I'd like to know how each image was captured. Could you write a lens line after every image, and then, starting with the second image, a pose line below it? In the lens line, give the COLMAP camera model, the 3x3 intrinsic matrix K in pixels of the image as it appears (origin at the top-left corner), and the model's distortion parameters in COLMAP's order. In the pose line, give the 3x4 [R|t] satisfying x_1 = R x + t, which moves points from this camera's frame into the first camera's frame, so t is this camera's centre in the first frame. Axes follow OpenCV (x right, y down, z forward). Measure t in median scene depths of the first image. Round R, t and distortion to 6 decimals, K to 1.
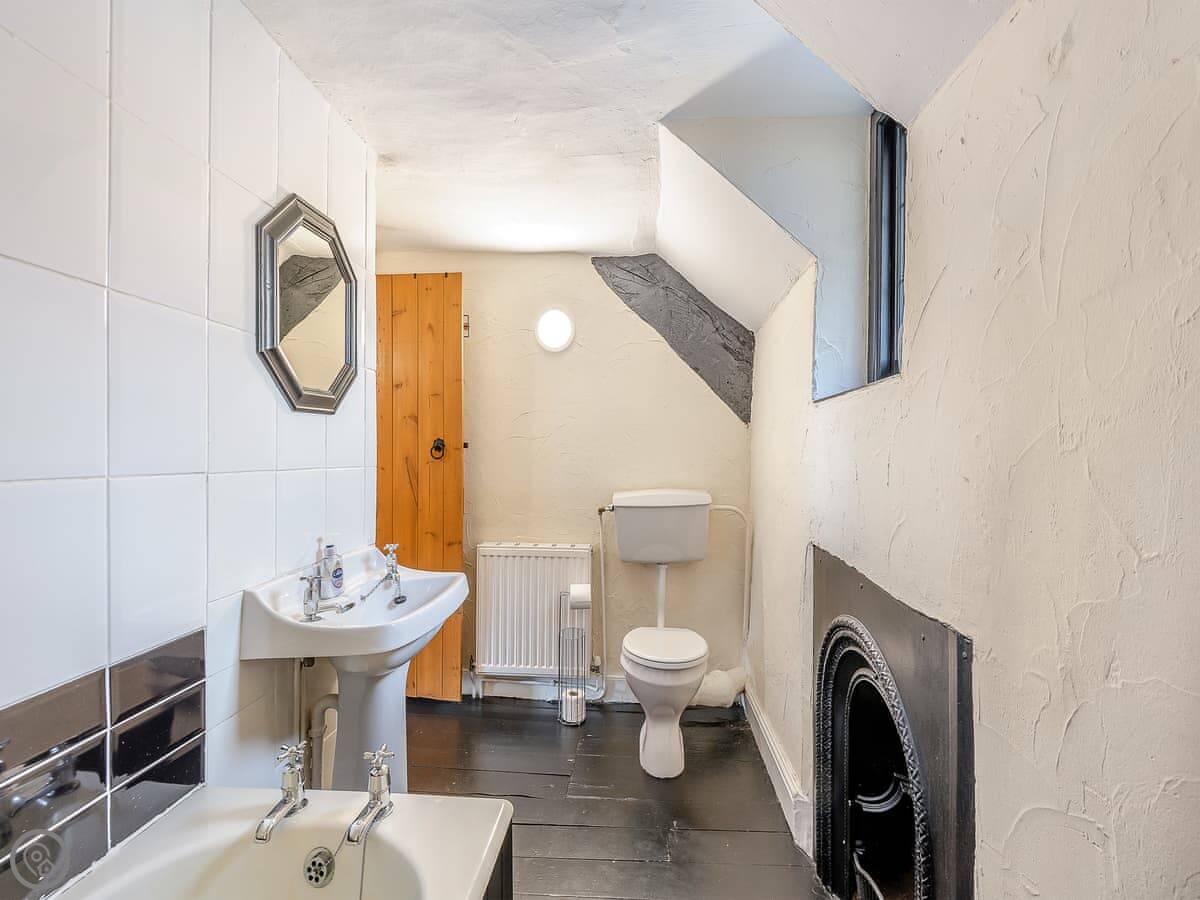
lens RADIAL K [[476.5, 0, 600.0], [0, 476.5, 450.0], [0, 0, 1]] dist [-0.000241, -0.000561]
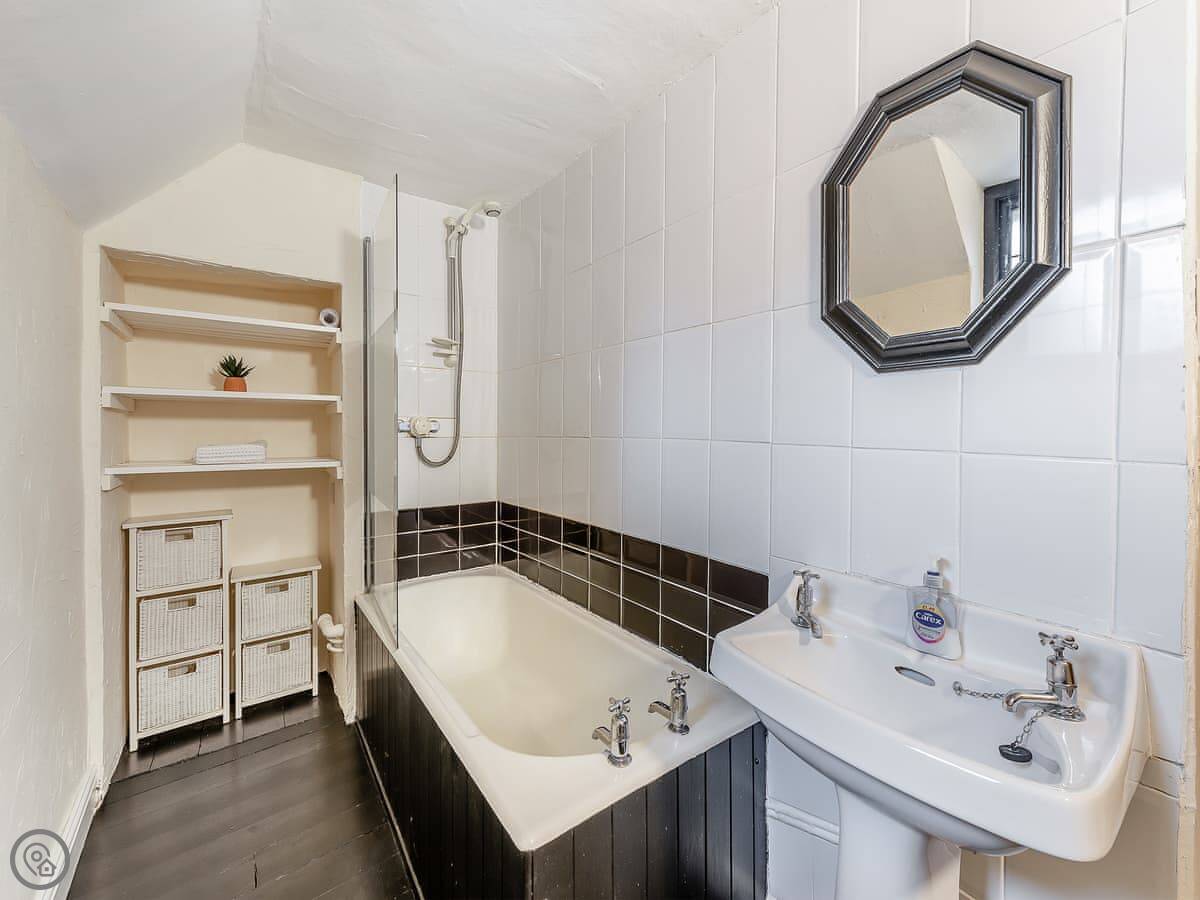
lens RADIAL K [[466.2, 0, 605.2], [0, 466.2, 413.1], [0, 0, 1]] dist [0.000862, -0.000383]
pose [[-0.723519, -0.020317, -0.690006, 0.183674], [-0.010020, 0.999771, -0.018932, 0.004500], [0.690232, -0.006784, -0.723556, 1.125704]]
